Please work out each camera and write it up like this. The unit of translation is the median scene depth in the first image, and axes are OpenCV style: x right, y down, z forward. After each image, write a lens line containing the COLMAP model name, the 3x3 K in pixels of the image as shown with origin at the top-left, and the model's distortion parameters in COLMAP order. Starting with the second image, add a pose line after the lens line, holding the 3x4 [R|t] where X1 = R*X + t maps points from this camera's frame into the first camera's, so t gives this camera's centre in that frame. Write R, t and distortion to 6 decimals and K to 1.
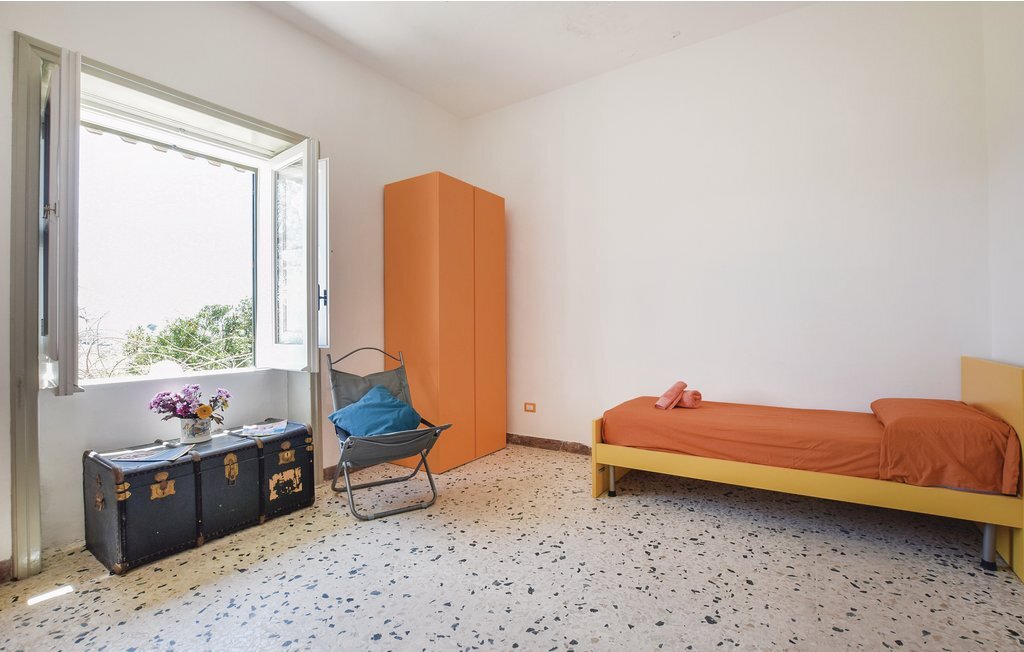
lens RADIAL K [[448.7, 0, 512.0], [0, 448.7, 326.0], [0, 0, 1]] dist [-0.045328, 0.008798]
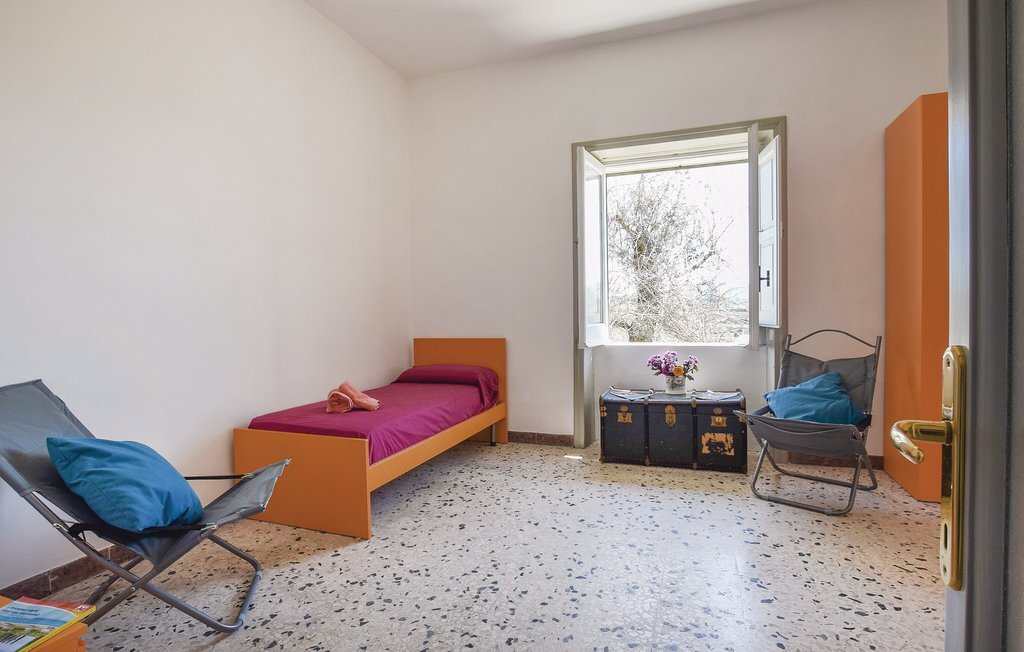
lens RADIAL K [[502.8, 0, 512.0], [0, 502.8, 326.0], [0, 0, 1]] dist [-0.032021, 0.000030]
pose [[0.232127, 0.036724, -0.971992, 0.632994], [0.015393, 0.999023, 0.041421, -0.013044], [0.972564, -0.024577, 0.231335, 0.189960]]
